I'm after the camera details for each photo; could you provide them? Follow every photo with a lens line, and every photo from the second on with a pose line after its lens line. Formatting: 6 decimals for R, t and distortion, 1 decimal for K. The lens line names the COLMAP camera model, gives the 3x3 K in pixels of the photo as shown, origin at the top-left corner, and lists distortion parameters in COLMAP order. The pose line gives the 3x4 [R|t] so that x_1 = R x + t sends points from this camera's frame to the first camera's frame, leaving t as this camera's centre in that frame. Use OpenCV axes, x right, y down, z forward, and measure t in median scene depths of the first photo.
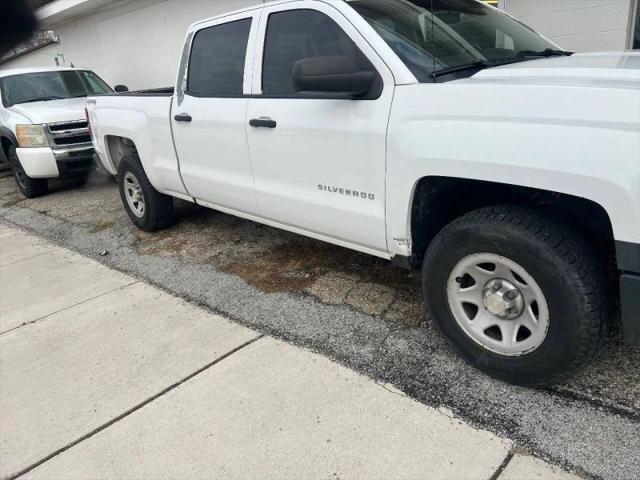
lens RADIAL K [[482.0, 0, 320.0], [0, 482.0, 240.0], [0, 0, 1]] dist [0.056065, -0.069643]
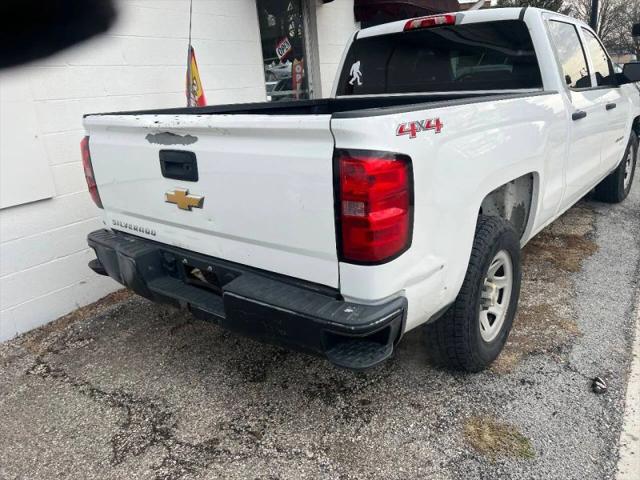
lens RADIAL K [[482.0, 0, 320.0], [0, 482.0, 240.0], [0, 0, 1]] dist [0.056065, -0.069643]
pose [[-0.140598, -0.209389, 0.967672, -1.359105], [0.397897, 0.883025, 0.248886, -0.558804], [-0.906593, 0.420026, -0.040836, 1.900120]]
